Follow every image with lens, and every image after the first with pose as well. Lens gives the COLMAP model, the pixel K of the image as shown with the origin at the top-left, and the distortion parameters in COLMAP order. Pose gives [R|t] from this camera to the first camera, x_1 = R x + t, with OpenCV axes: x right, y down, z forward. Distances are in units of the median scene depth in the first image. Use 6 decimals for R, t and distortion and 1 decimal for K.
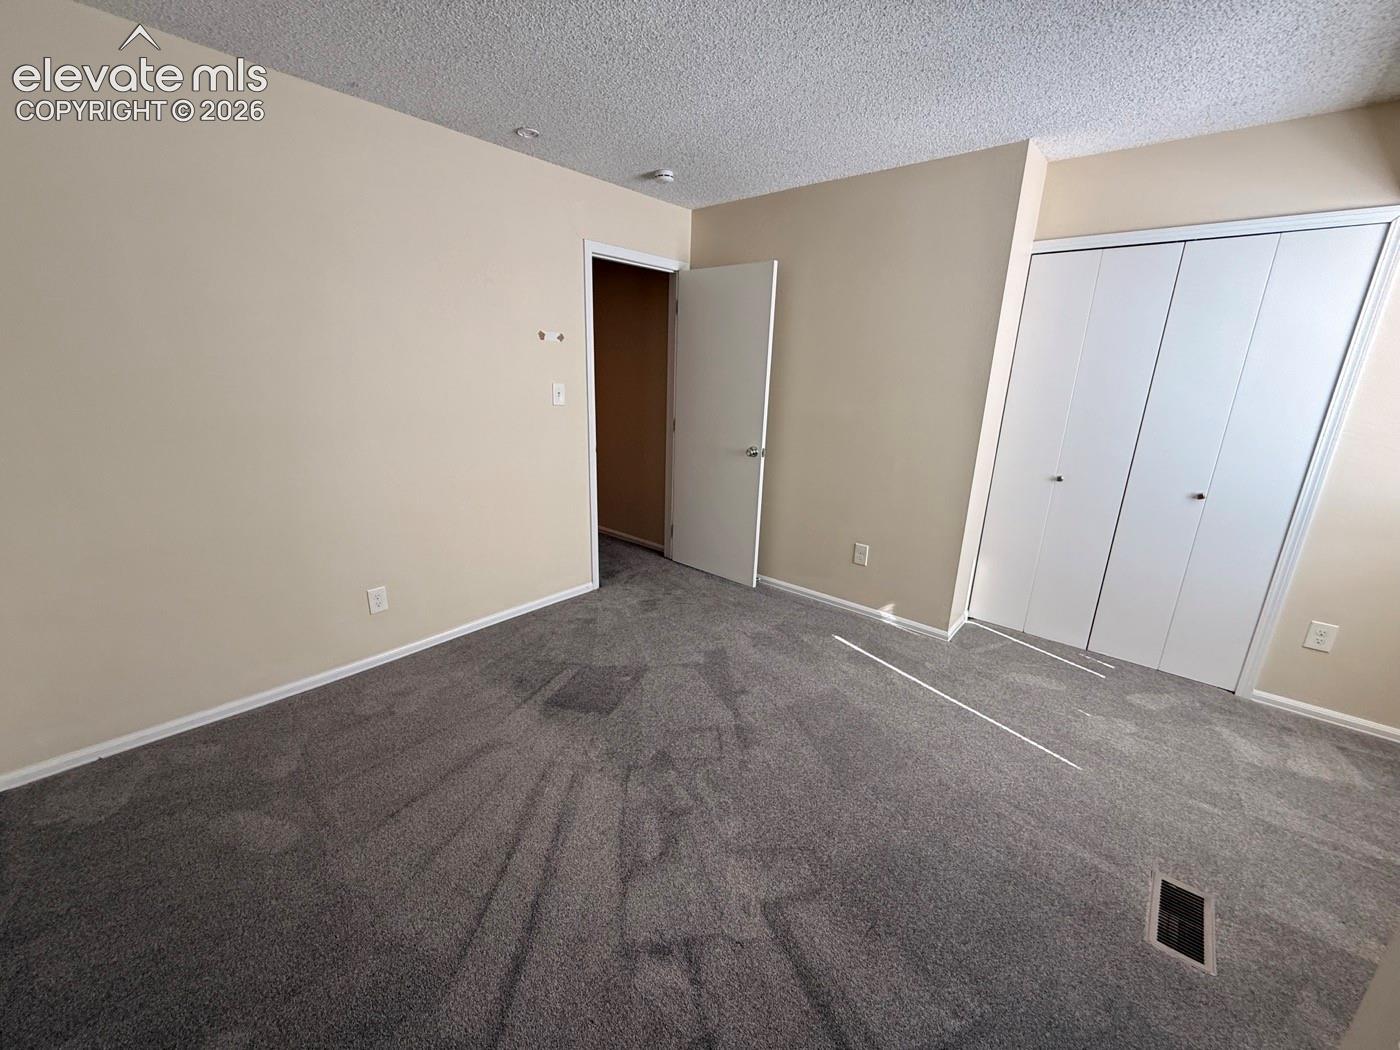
lens RADIAL K [[561.6, 0, 695.8], [0, 561.6, 531.9], [0, 0, 1]] dist [0.002549, 0.000801]
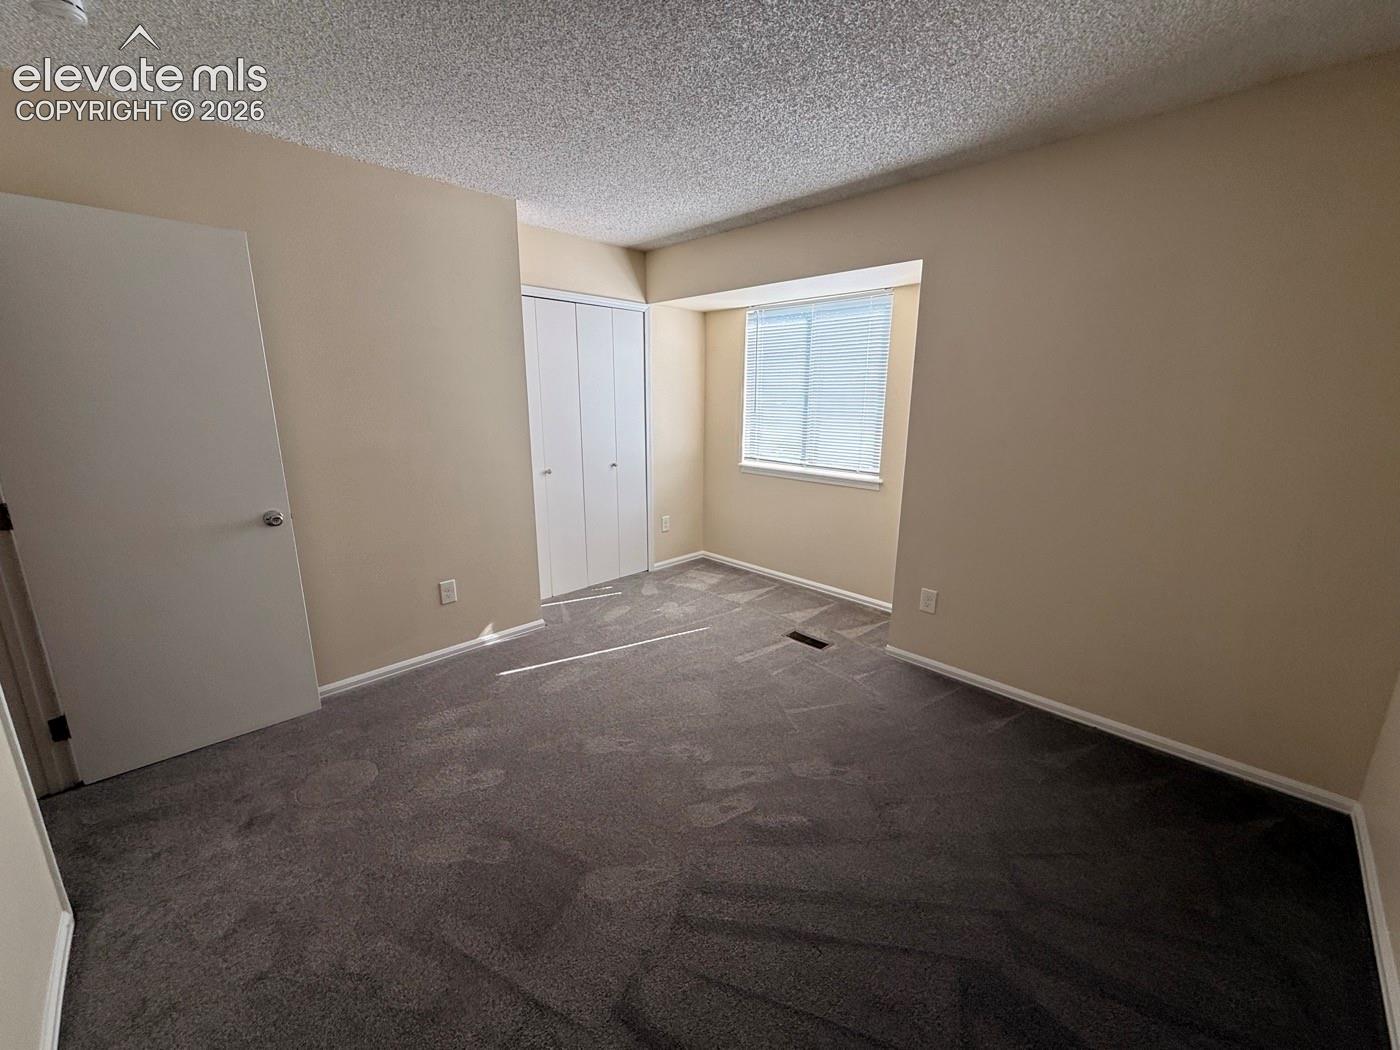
lens RADIAL K [[561.6, 0, 699.7], [0, 561.6, 523.6], [0, 0, 1]] dist [0.002549, 0.000801]
pose [[0.070820, -0.252374, 0.965035, -0.663723], [0.280582, 0.933441, 0.223521, -0.191176], [-0.957214, 0.254942, 0.136918, 0.577318]]
